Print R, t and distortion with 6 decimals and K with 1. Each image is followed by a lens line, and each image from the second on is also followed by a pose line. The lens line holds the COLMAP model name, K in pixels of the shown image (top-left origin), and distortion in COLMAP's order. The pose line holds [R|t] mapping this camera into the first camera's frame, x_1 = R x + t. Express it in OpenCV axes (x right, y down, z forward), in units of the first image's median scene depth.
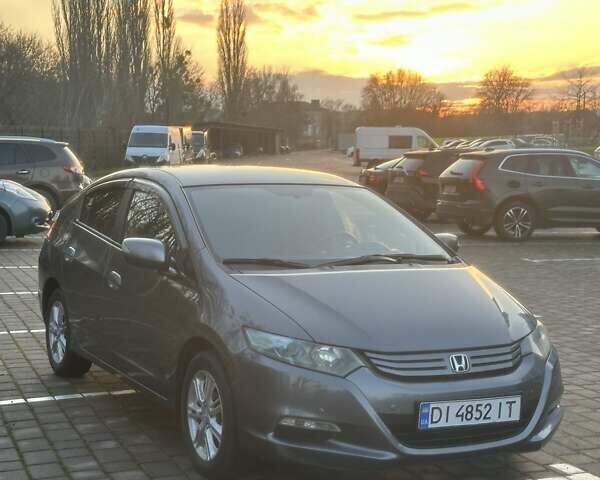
lens RADIAL K [[1085.7, 0, 300.0], [0, 1085.7, 240.0], [0, 0, 1]] dist [0.147365, -0.057447]
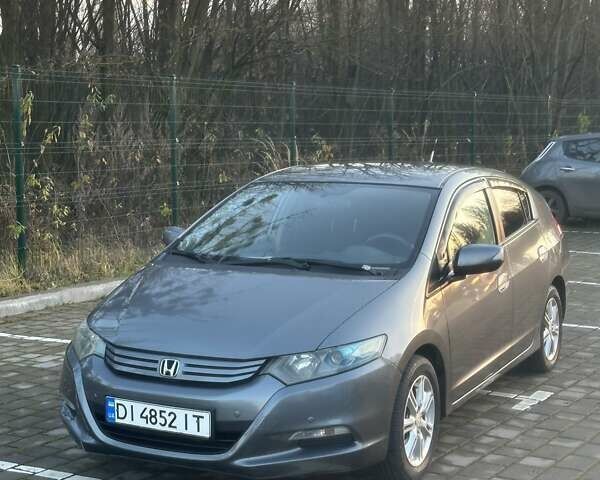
lens RADIAL K [[1085.7, 0, 300.0], [0, 1085.7, 240.0], [0, 0, 1]] dist [0.147365, -0.057447]
pose [[0.594532, 0.065368, -0.801410, 0.897326], [-0.050746, 0.997753, 0.043736, -0.047590], [0.802469, 0.014666, 0.596514, 0.443325]]
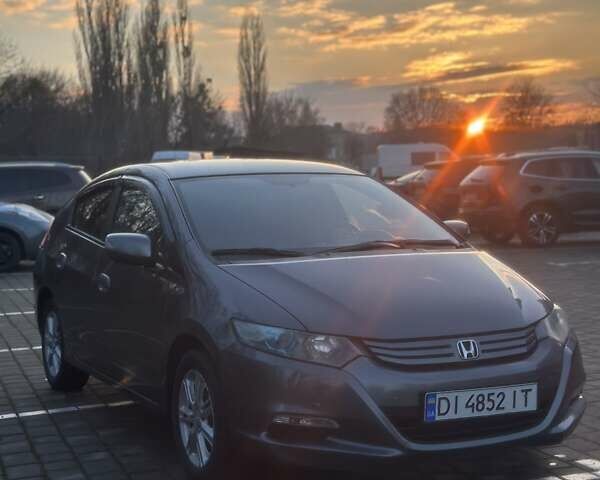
lens RADIAL K [[1085.7, 0, 300.0], [0, 1085.7, 240.0], [0, 0, 1]] dist [0.147365, -0.057447]
pose [[0.998961, -0.037998, -0.025145, 0.028611], [0.037434, 0.999046, -0.022511, 0.032624], [0.025977, 0.021547, 0.999430, 0.072316]]
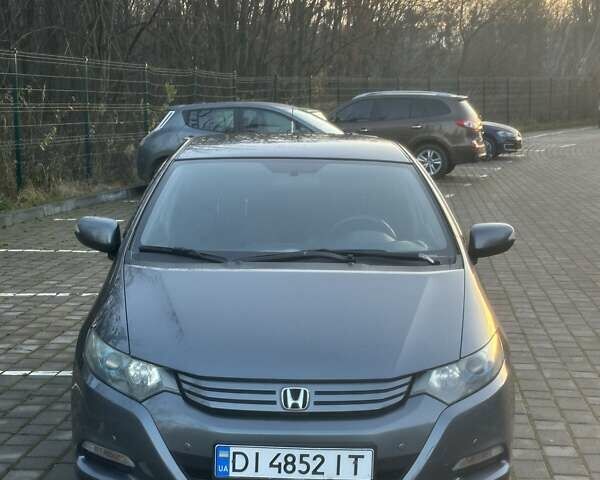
lens RADIAL K [[1085.7, 0, 300.0], [0, 1085.7, 240.0], [0, 0, 1]] dist [0.147365, -0.057447]
pose [[0.890846, 0.050248, -0.451519, 0.442576], [-0.029069, 0.998133, 0.053725, -0.038688], [0.453375, -0.034735, 0.890643, 0.272102]]
